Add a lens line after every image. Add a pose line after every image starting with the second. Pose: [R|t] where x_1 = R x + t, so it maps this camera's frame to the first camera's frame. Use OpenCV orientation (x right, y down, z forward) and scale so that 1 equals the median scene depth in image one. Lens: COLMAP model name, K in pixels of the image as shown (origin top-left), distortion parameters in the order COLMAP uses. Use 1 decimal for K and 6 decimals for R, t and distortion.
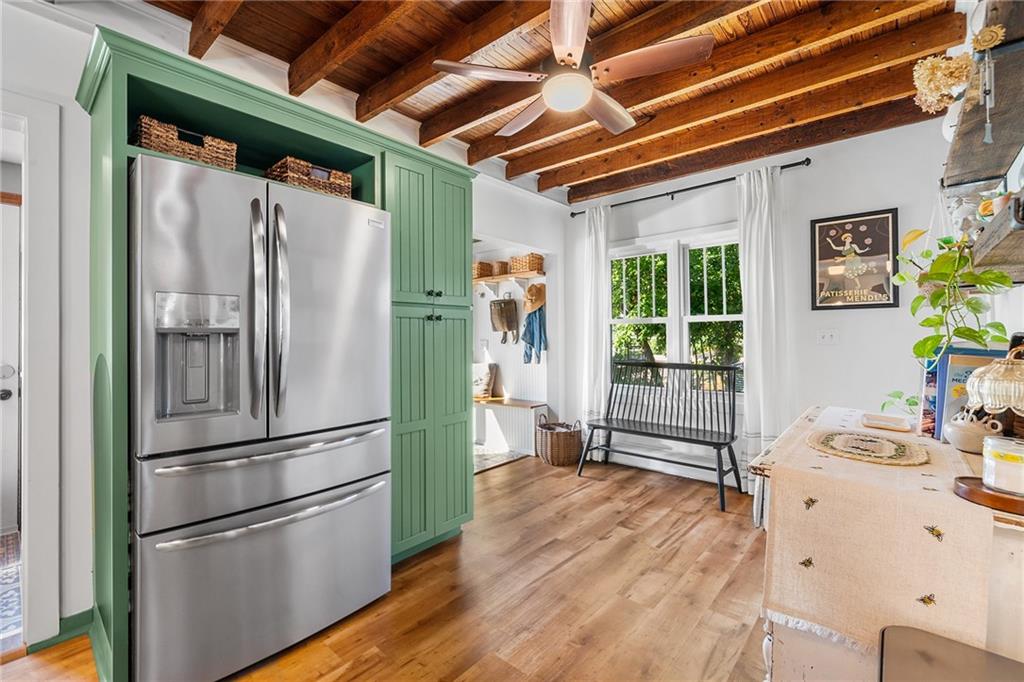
lens RADIAL K [[440.8, 0, 512.0], [0, 440.8, 341.0], [0, 0, 1]] dist [-0.001449, -0.000117]
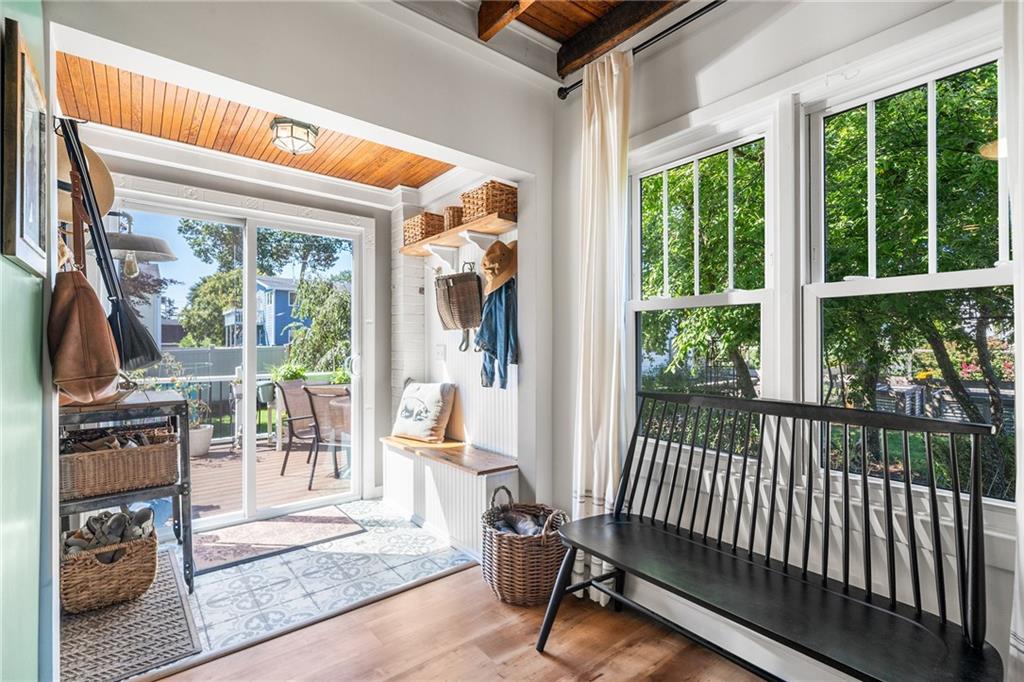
lens RADIAL K [[459.1, 0, 509.0], [0, 459.1, 359.9], [0, 0, 1]] dist [0.001558, 0.000315]
pose [[0.984662, 0.005691, -0.174378, 0.173039], [-0.001555, 0.999714, 0.023845, 0.003449], [0.174464, -0.023208, 0.984390, 0.476633]]
